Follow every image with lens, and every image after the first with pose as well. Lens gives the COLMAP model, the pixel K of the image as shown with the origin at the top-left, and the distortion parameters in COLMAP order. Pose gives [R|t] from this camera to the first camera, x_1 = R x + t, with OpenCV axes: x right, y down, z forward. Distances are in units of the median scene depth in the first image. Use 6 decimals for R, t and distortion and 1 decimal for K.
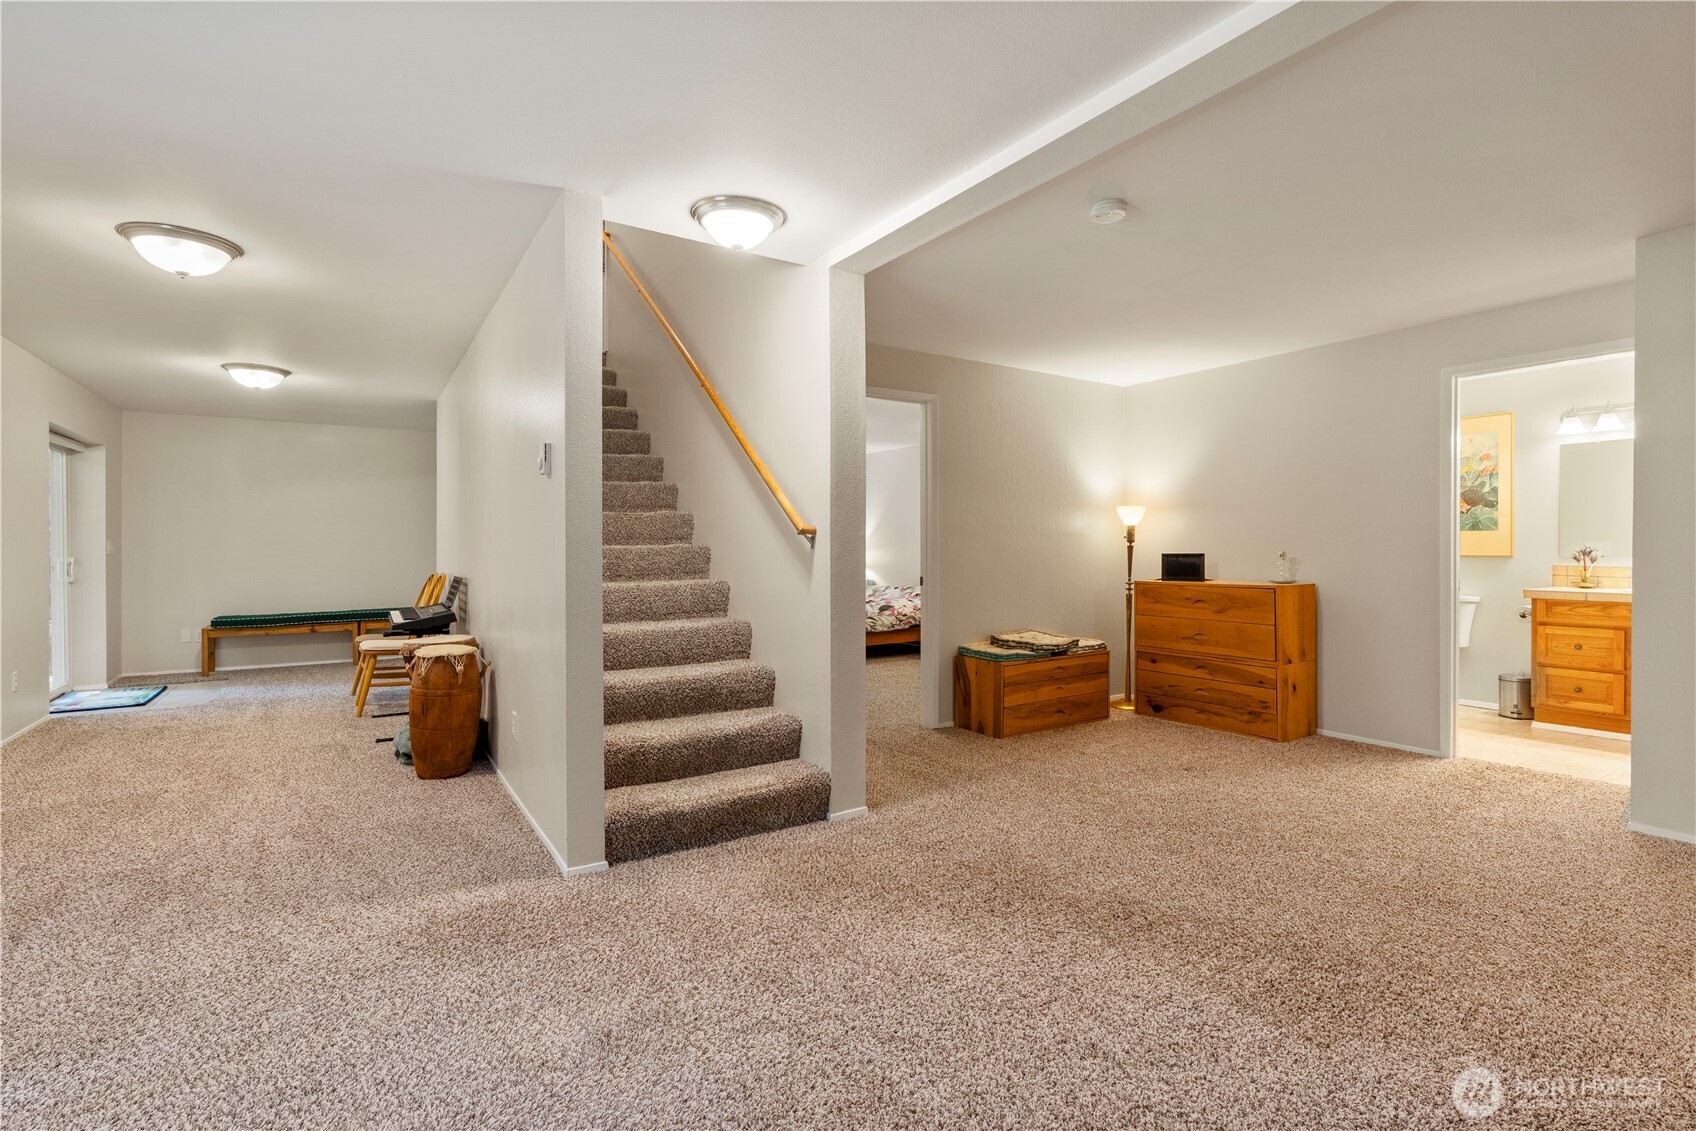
lens RADIAL K [[773.7, 0, 851.8], [0, 773.7, 555.3], [0, 0, 1]] dist [-0.004263, -0.000318]
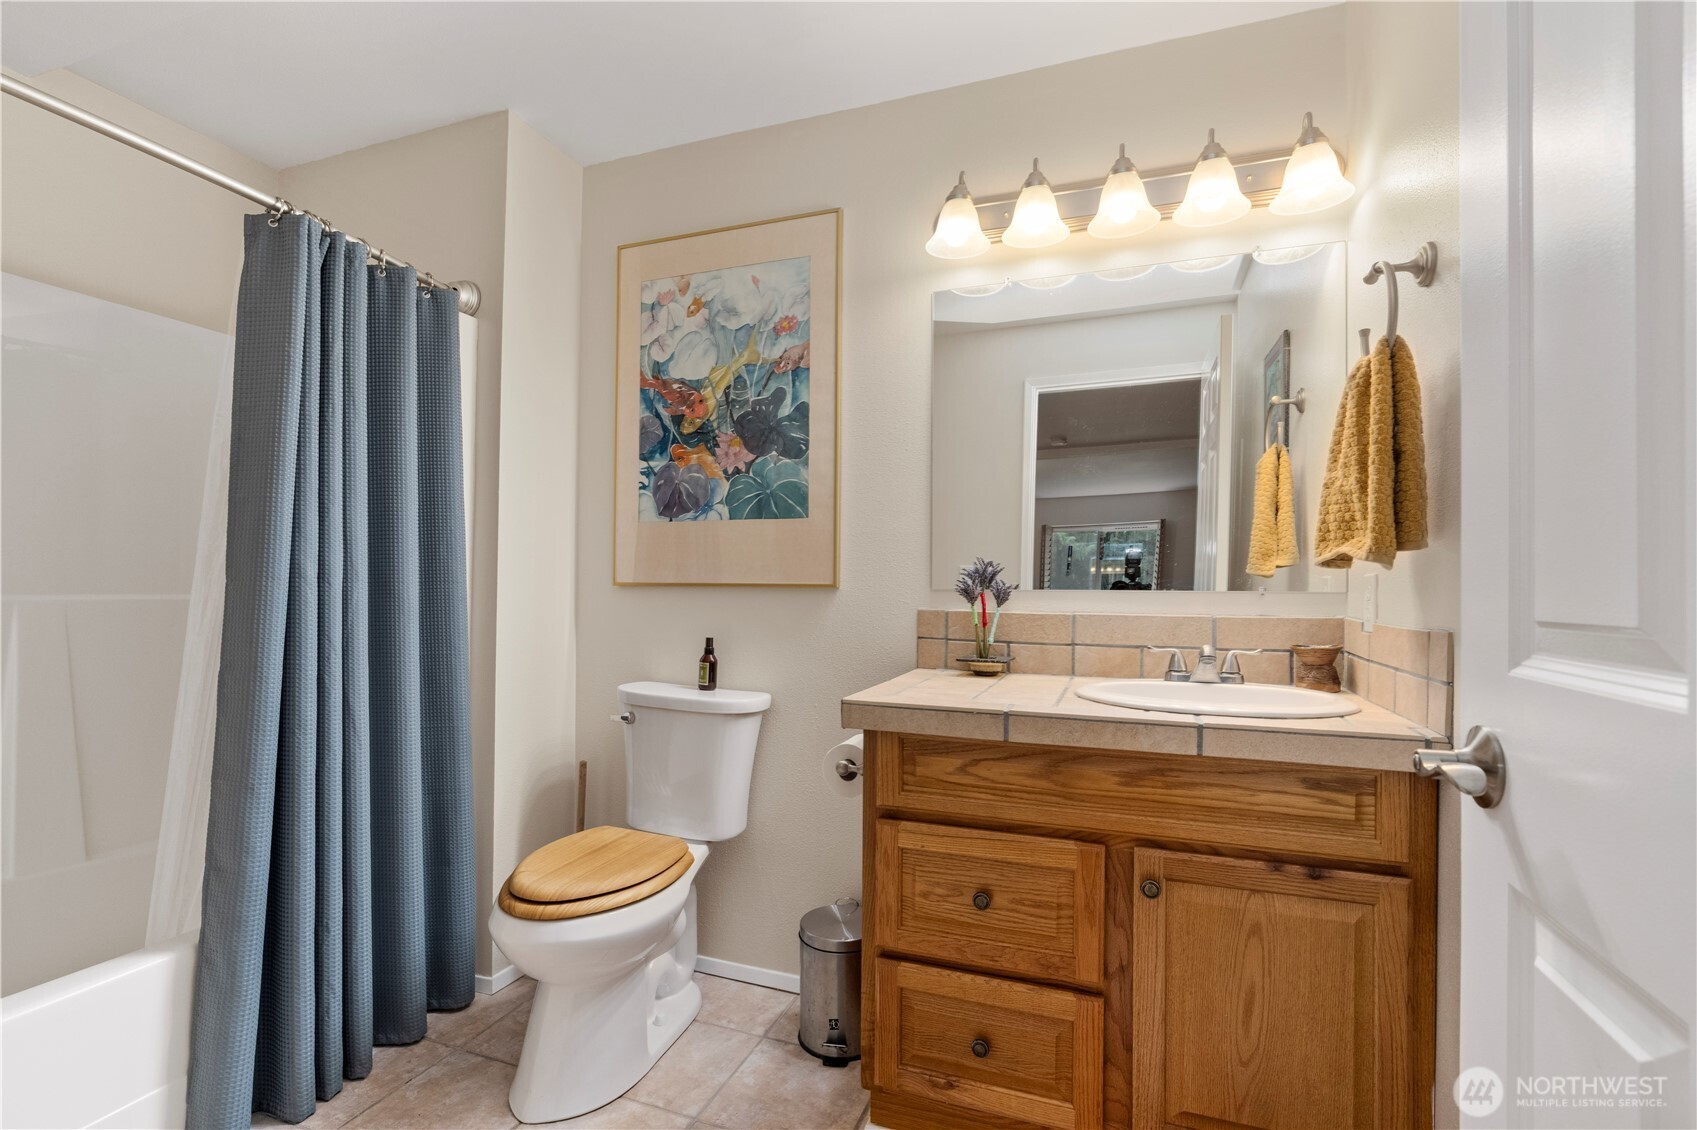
lens RADIAL K [[774.2, 0, 843.0], [0, 774.2, 573.9], [0, 0, 1]] dist [-0.004263, -0.000318]
pose [[0.794286, 0.014889, 0.607362, 0.619957], [-0.006557, 0.999852, -0.015936, 0.001482], [-0.607509, 0.008676, 0.794266, 0.686324]]
